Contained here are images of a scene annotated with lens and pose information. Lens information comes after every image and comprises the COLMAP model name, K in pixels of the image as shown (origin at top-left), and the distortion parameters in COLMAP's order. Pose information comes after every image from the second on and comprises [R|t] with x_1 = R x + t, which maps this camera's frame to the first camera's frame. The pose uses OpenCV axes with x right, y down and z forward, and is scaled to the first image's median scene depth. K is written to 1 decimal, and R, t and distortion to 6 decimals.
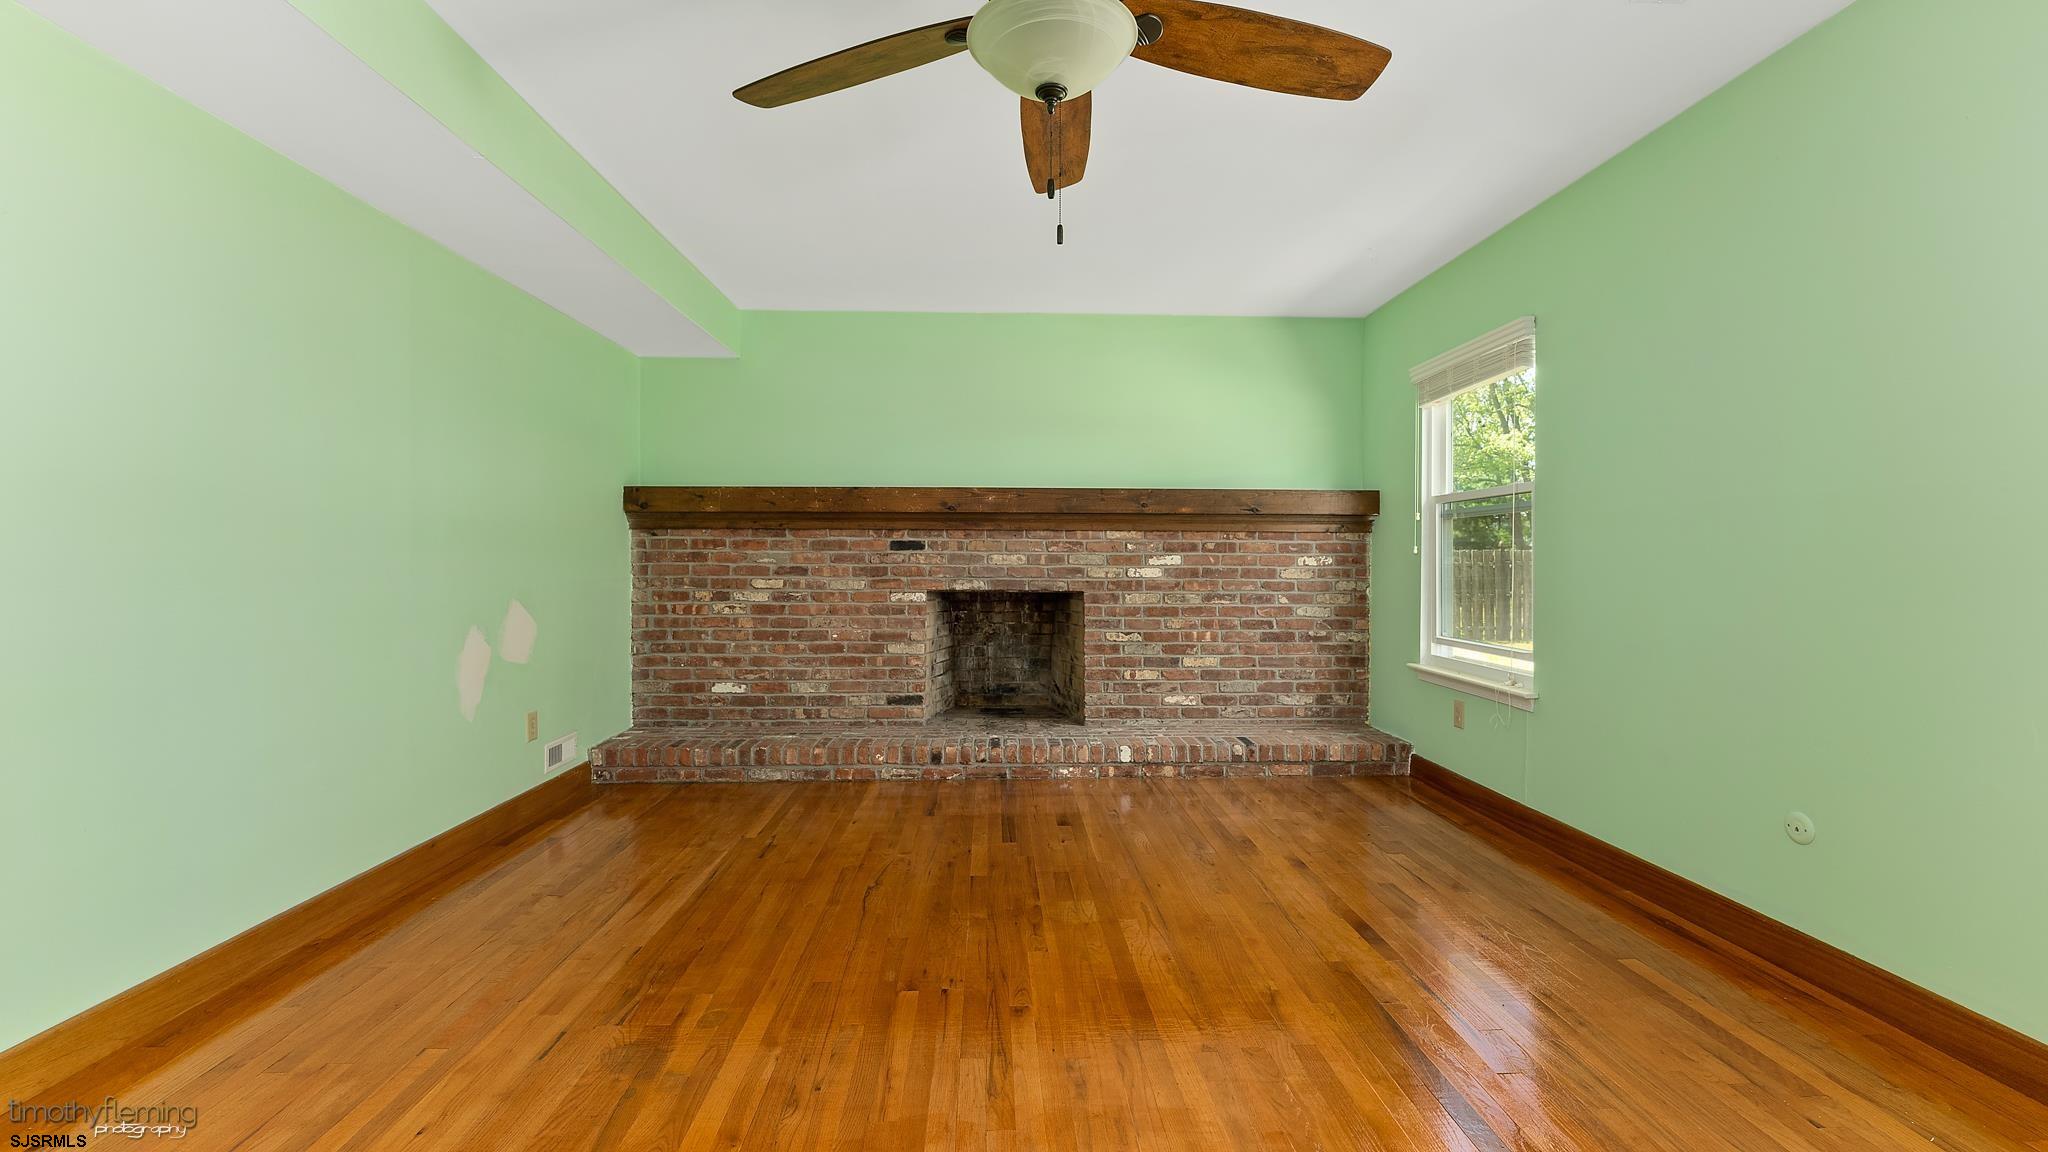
lens RADIAL K [[841.2, 0, 1021.6], [0, 841.2, 565.5], [0, 0, 1]] dist [-0.002083, -0.000410]
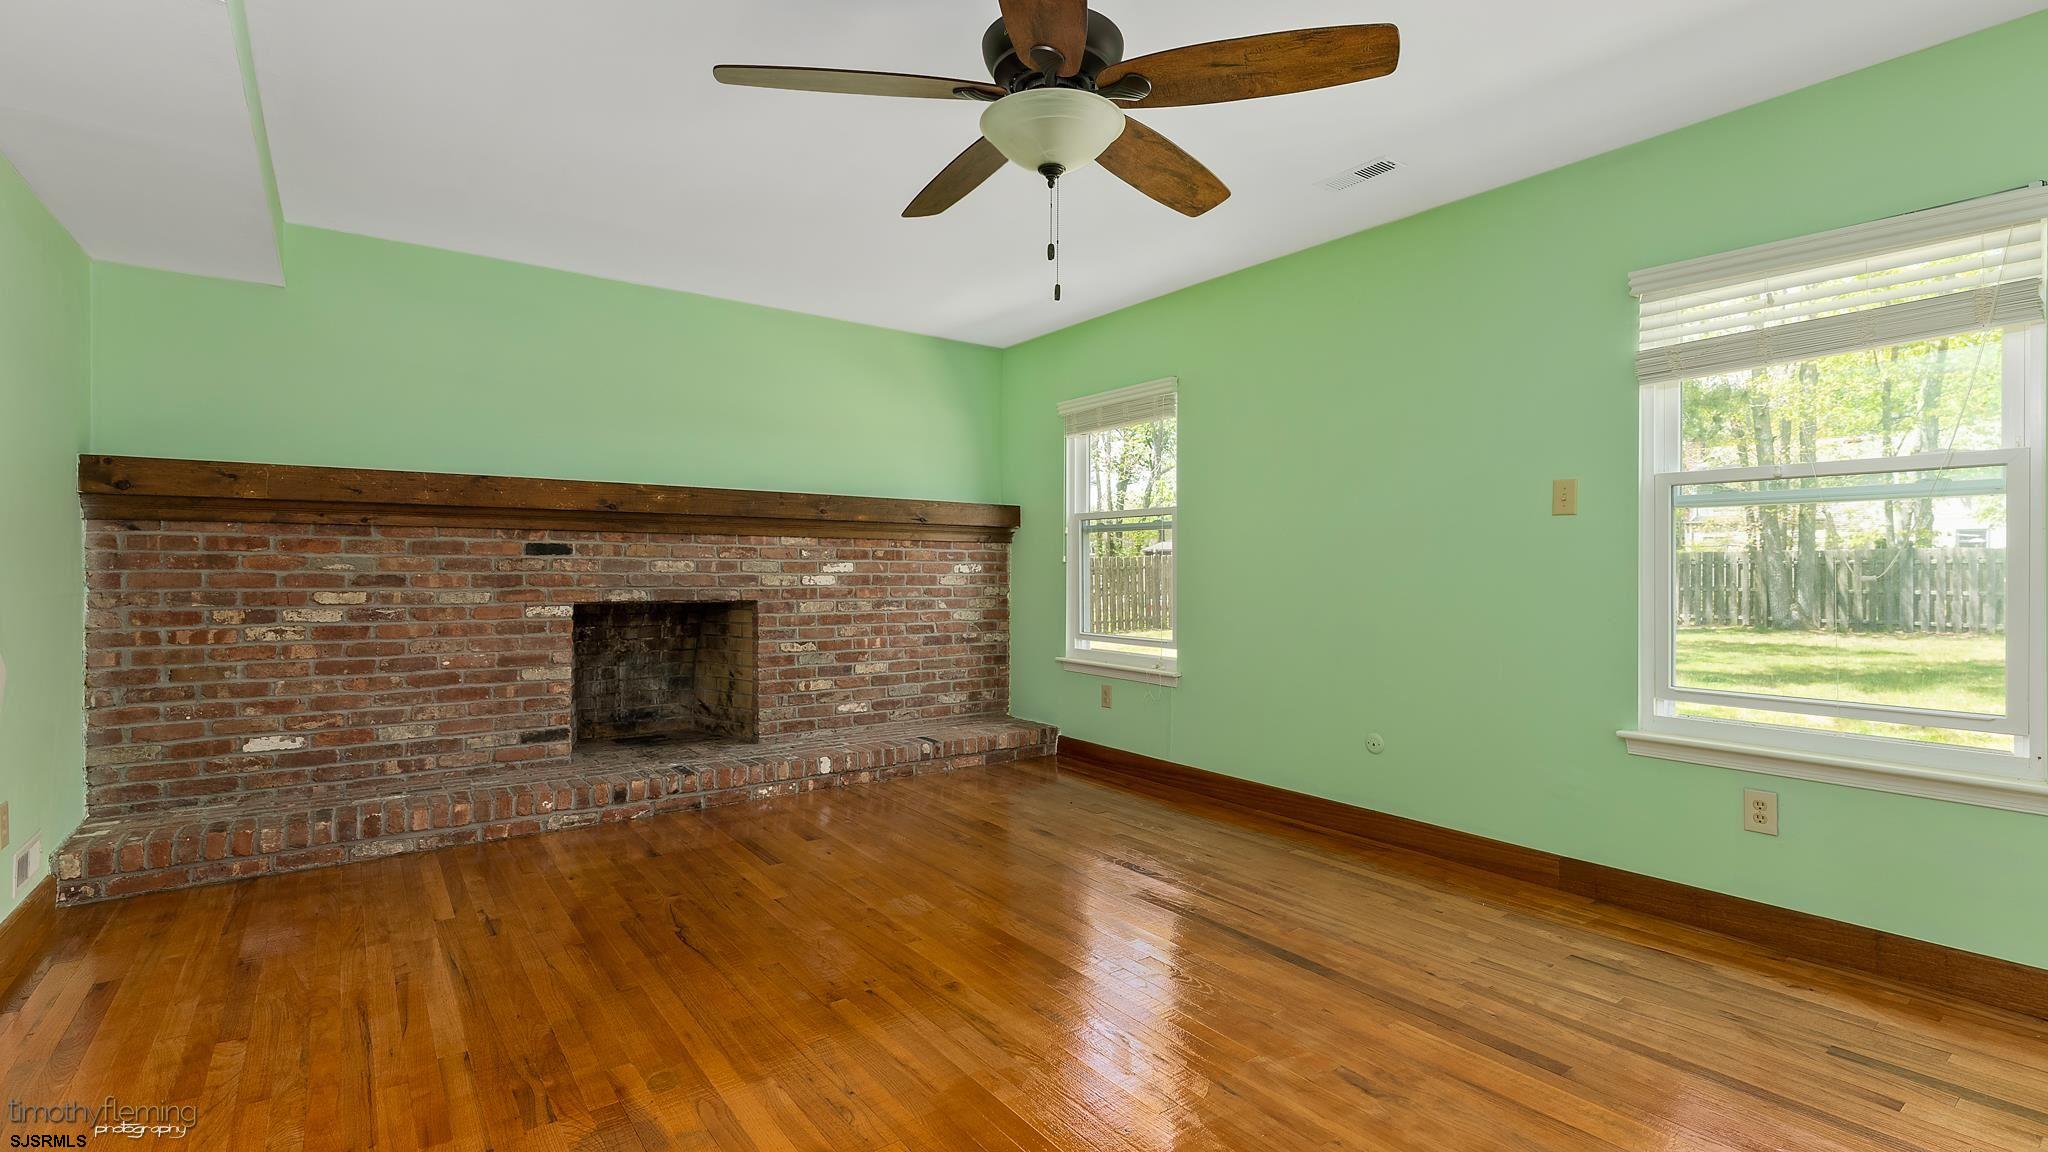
lens RADIAL K [[921.5, 0, 1007.7], [0, 921.5, 564.9], [0, 0, 1]] dist [0.002085, -0.000657]
pose [[0.827030, 0.003375, 0.562148, -0.274343], [0.001465, 0.999966, -0.008158, -0.000272], [-0.562156, 0.007570, 0.826997, -0.009026]]
